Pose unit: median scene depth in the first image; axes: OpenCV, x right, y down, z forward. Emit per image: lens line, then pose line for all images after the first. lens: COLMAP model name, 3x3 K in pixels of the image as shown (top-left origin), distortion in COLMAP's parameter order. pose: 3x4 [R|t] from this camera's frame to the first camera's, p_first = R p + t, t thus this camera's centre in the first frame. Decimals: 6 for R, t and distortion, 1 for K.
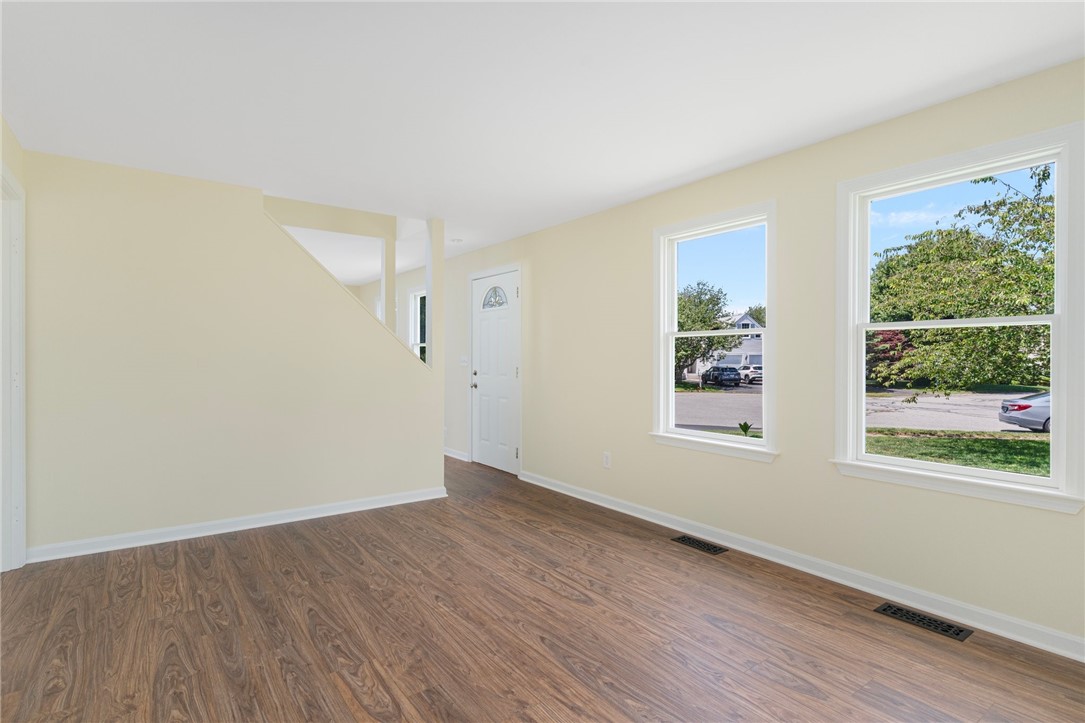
lens RADIAL K [[545.6, 0, 543.3], [0, 545.6, 355.9], [0, 0, 1]] dist [-0.000117, -0.000242]
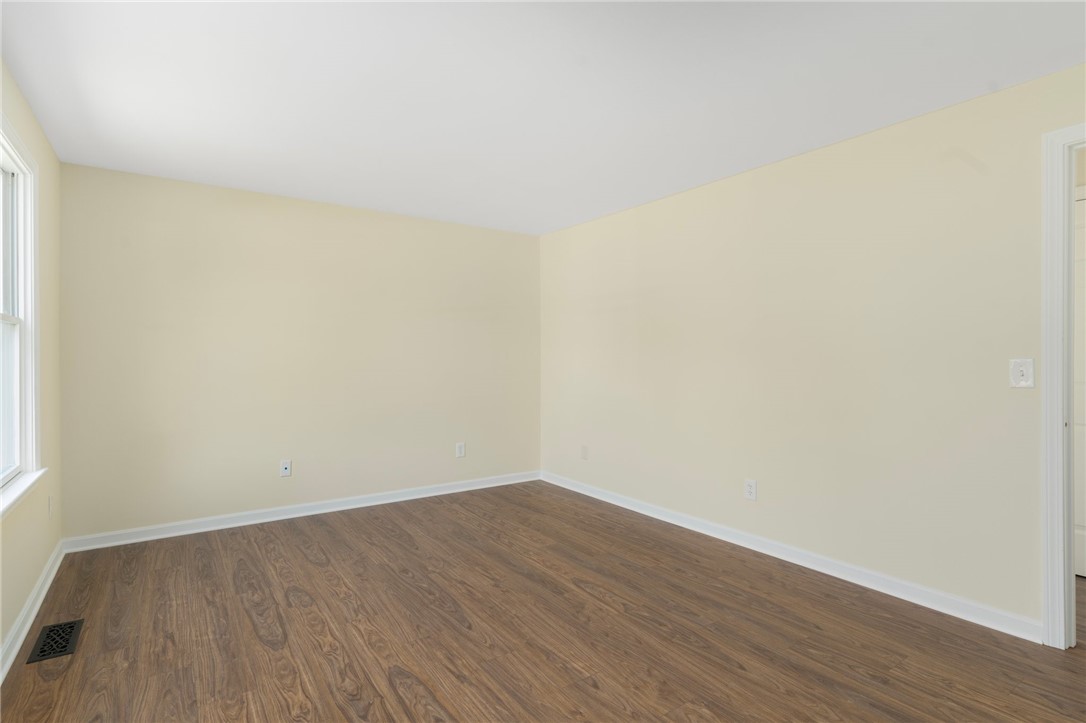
lens RADIAL K [[546.1, 0, 543.8], [0, 546.1, 355.9], [0, 0, 1]] dist [-0.000117, -0.000242]
pose [[-0.999687, -0.001239, 0.024973, -0.162733], [-0.001313, 0.999995, -0.002943, 0.003800], [-0.024969, -0.002974, -0.999684, 1.971669]]
